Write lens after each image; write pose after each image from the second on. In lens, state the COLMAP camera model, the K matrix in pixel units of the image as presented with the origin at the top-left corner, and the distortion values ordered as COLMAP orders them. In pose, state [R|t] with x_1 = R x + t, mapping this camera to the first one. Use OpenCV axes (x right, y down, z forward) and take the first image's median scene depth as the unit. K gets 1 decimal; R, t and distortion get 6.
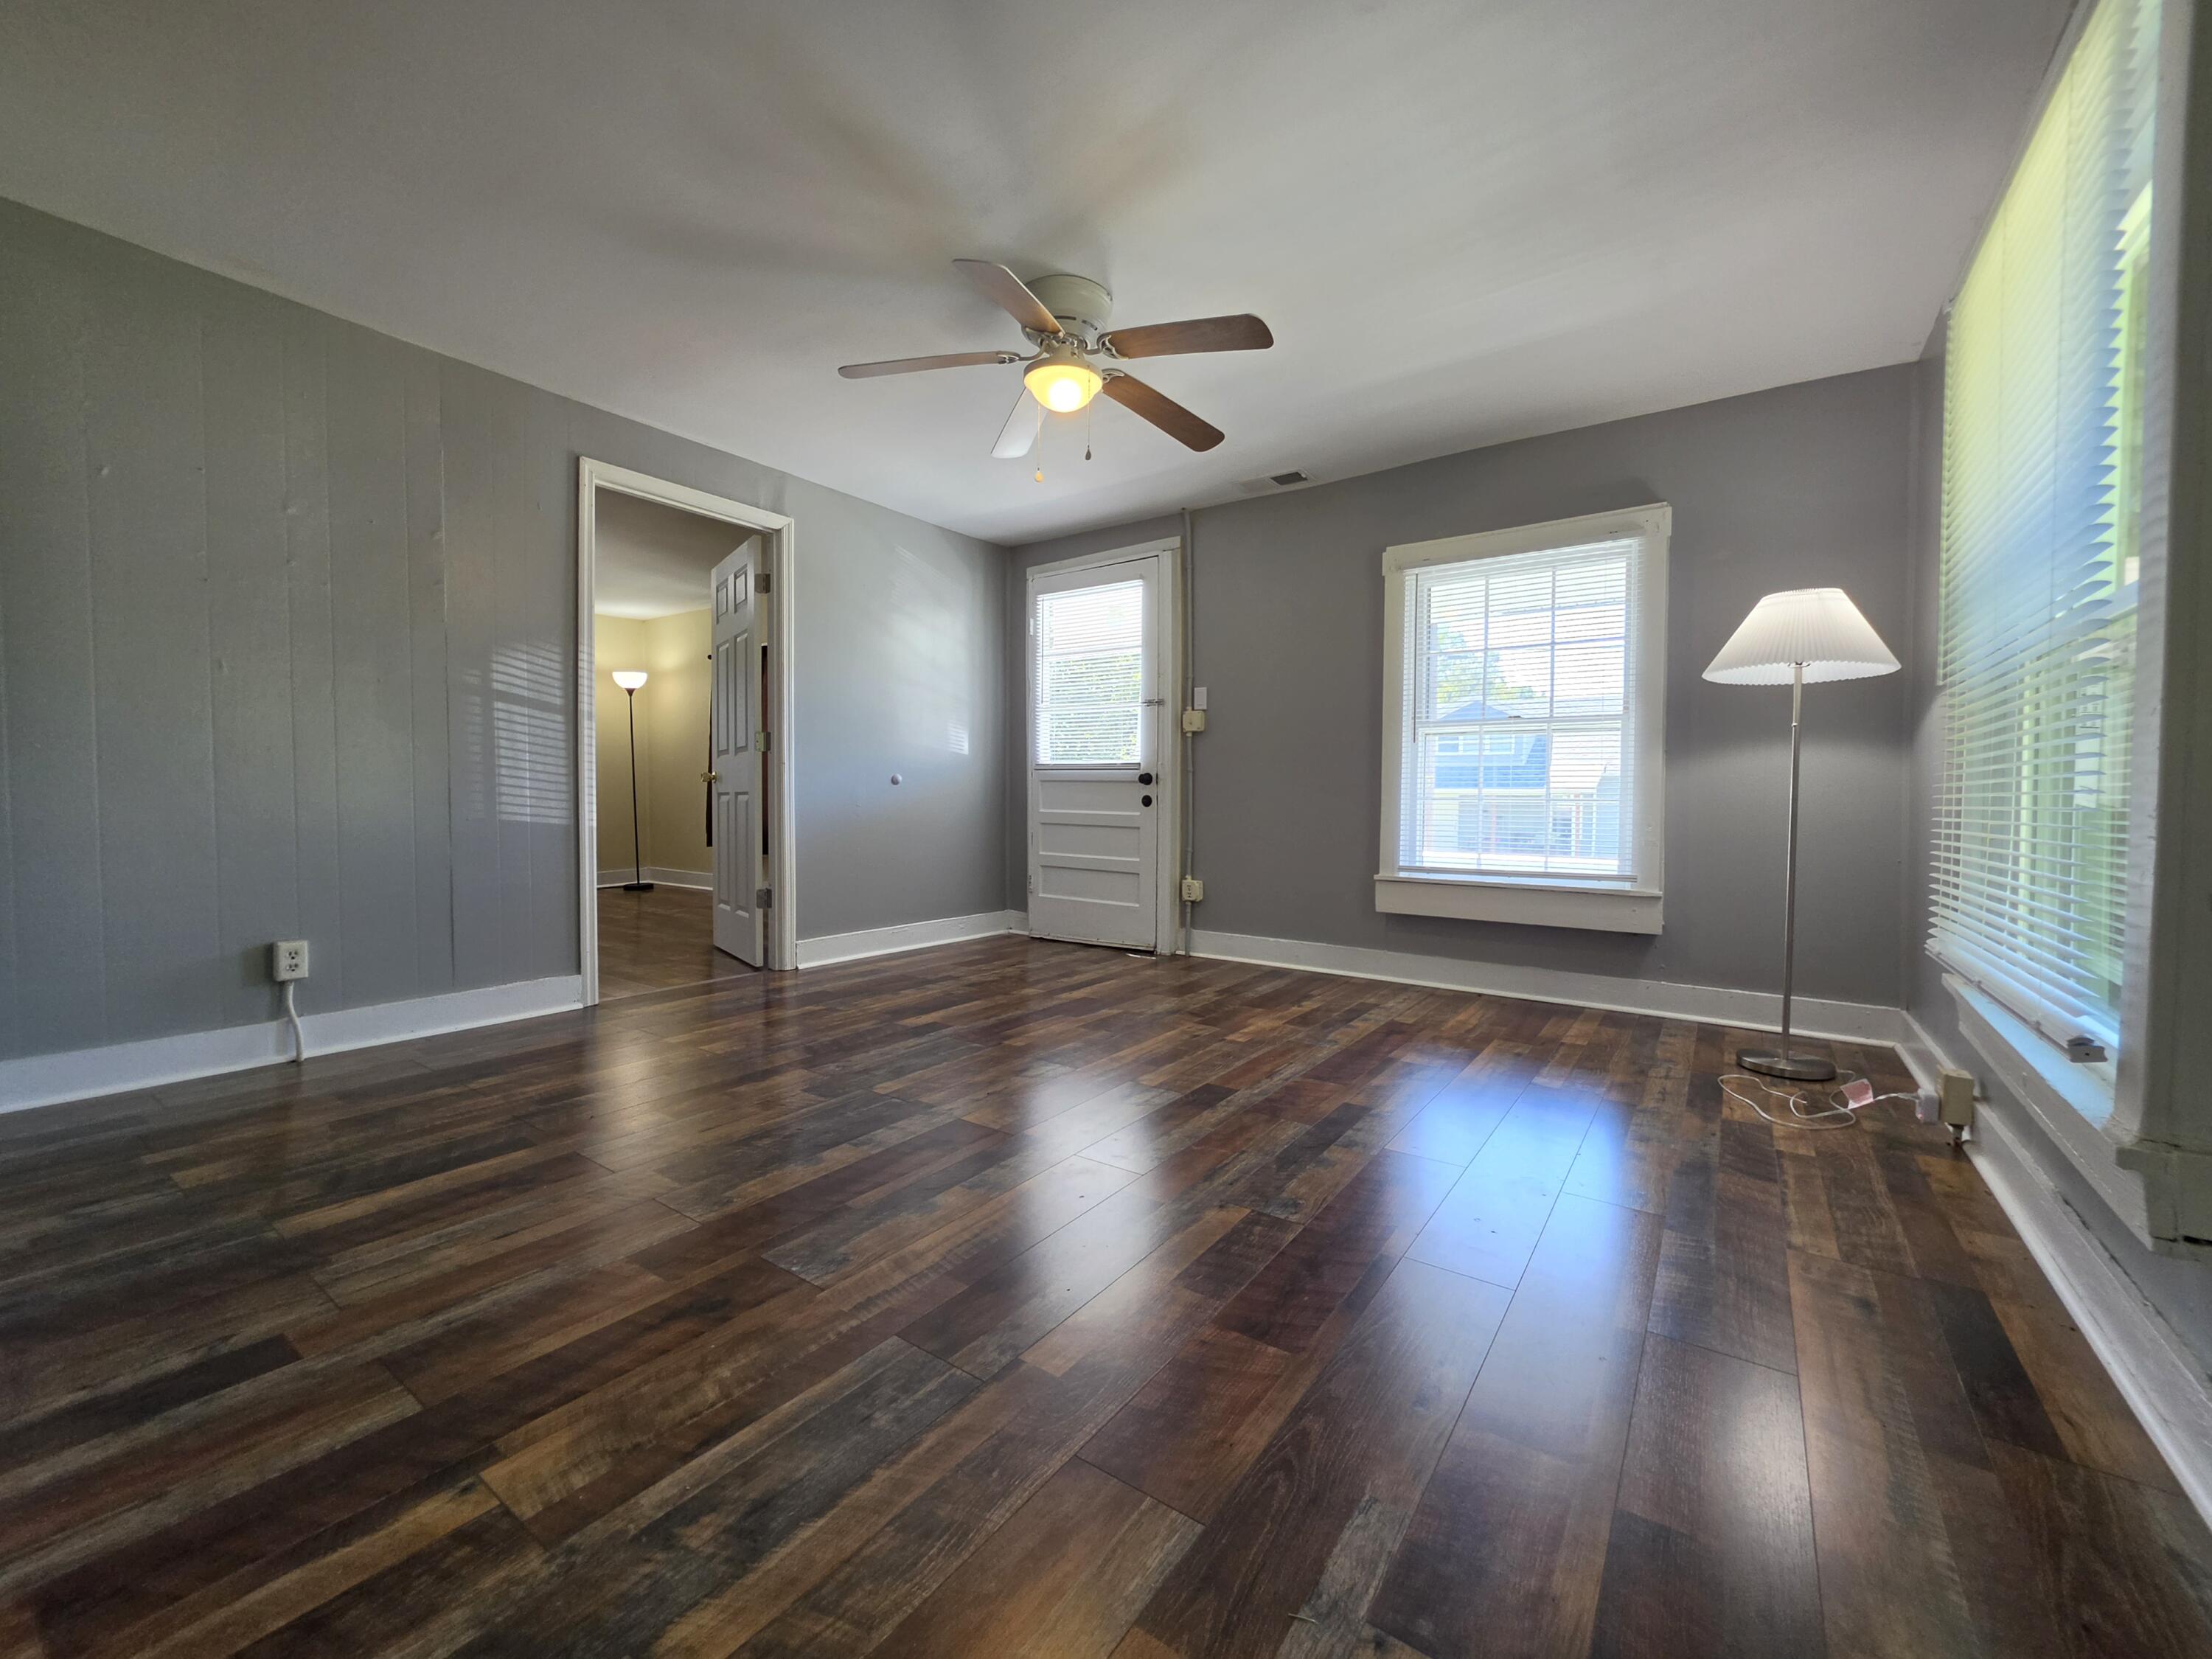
lens RADIAL K [[887.9, 0, 1106.0], [0, 887.9, 829.5], [0, 0, 1]] dist [-0.002581, -0.000500]
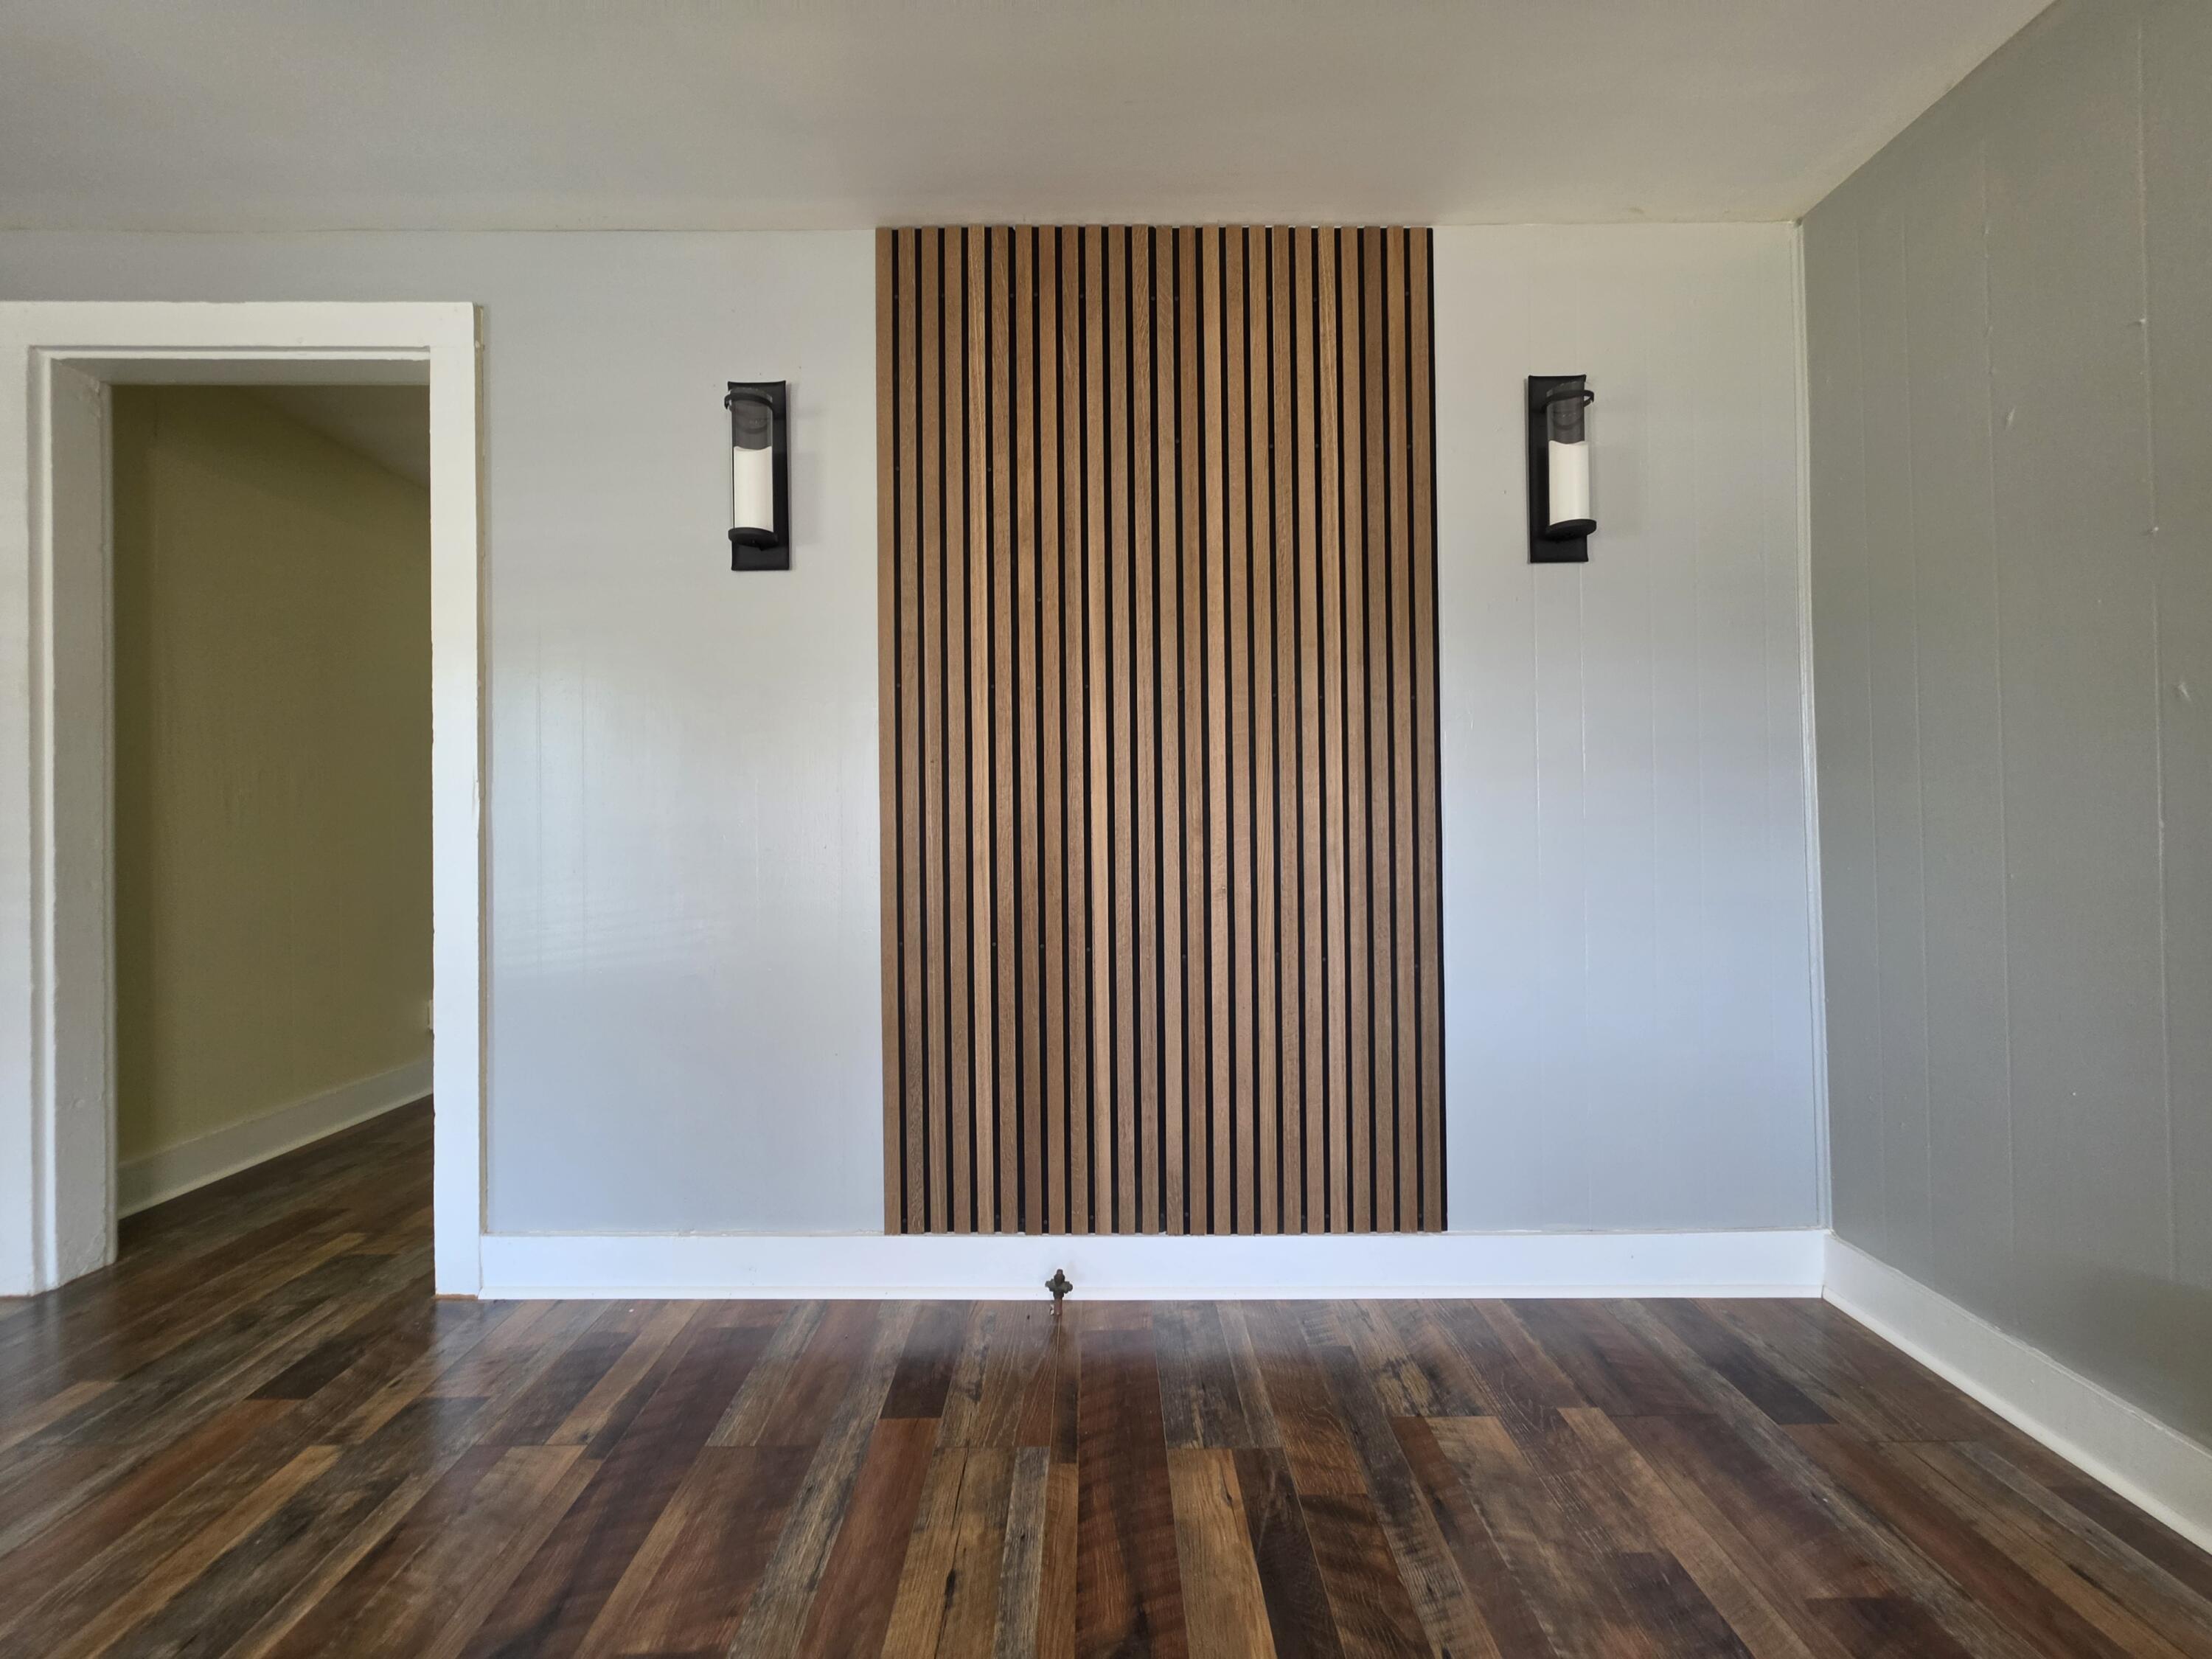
lens RADIAL K [[889.1, 0, 1100.0], [0, 889.1, 826.4], [0, 0, 1]] dist [-0.003315, 0.000146]
pose [[-0.812655, -0.005579, -0.582719, -0.251514], [-0.022864, 0.999489, 0.022317, -0.114716], [0.582297, 0.031459, -0.812367, 1.140366]]
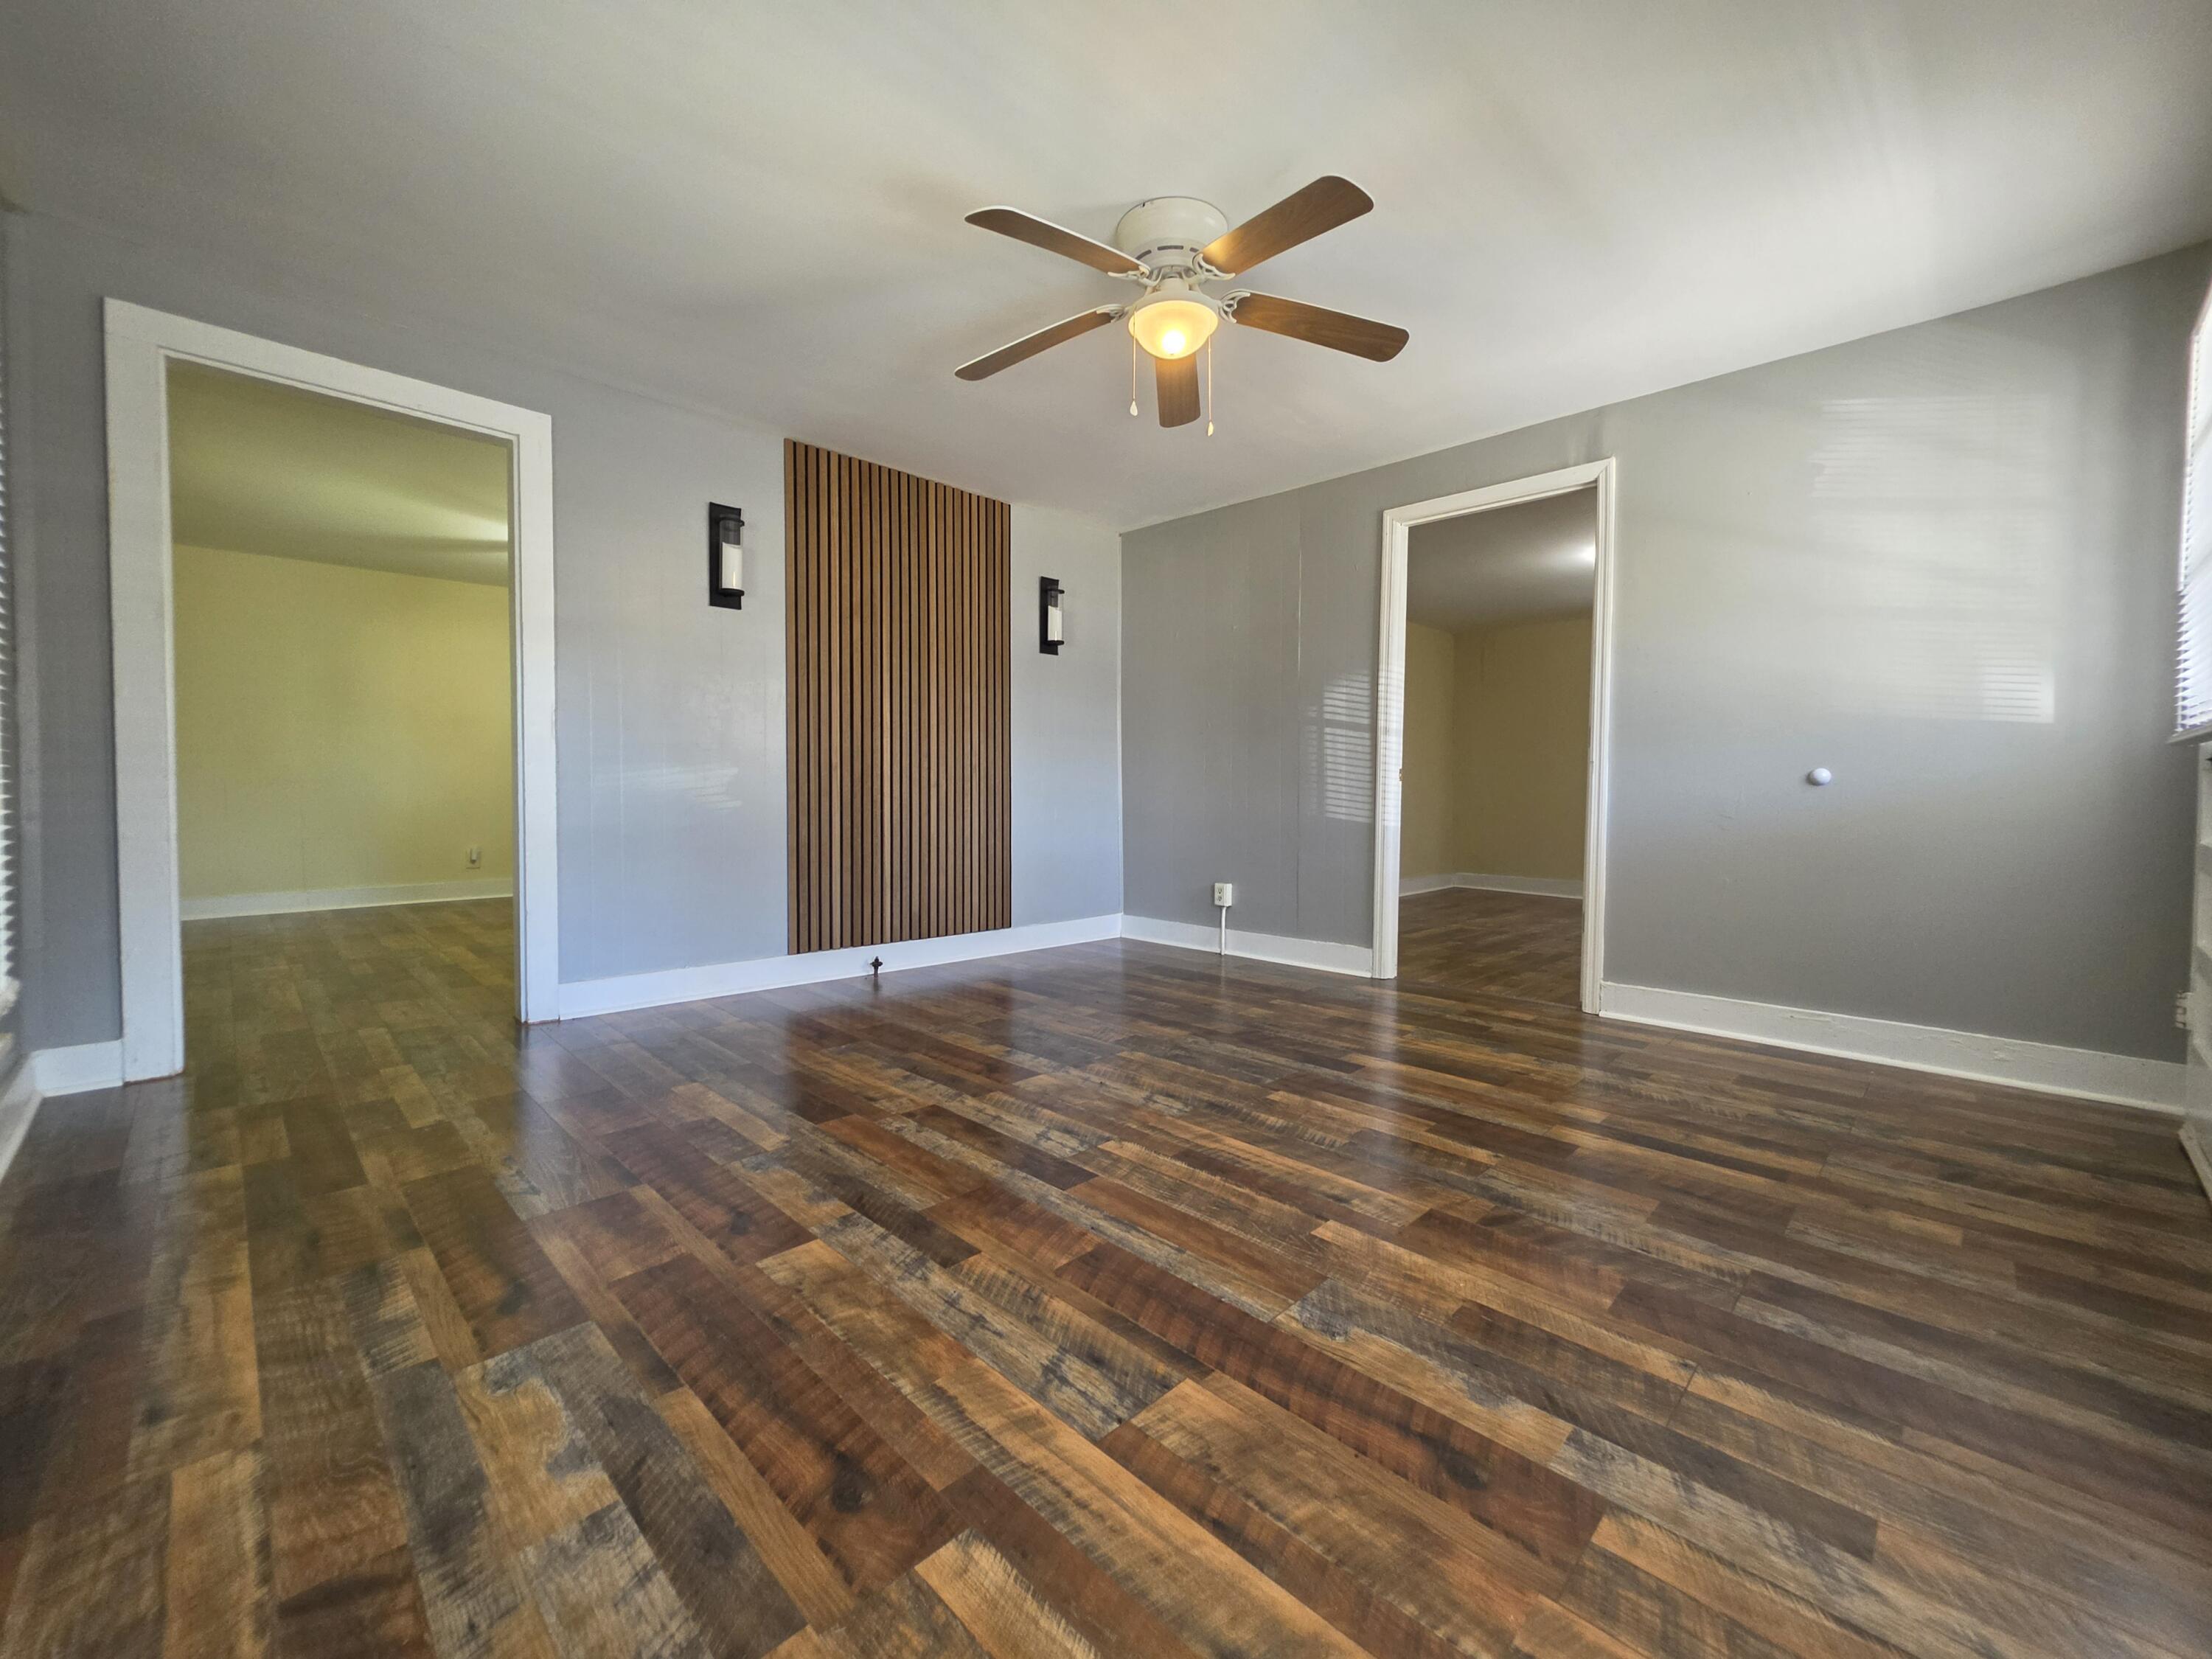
lens RADIAL K [[896.1, 0, 1105.0], [0, 896.1, 819.3], [0, 0, 1]] dist [0.000714, 0.000961]
pose [[-0.165275, 0.022641, -0.985988, 0.919585], [-0.047244, 0.998407, 0.030846, -0.044003], [0.985115, 0.051680, -0.163942, 1.193425]]
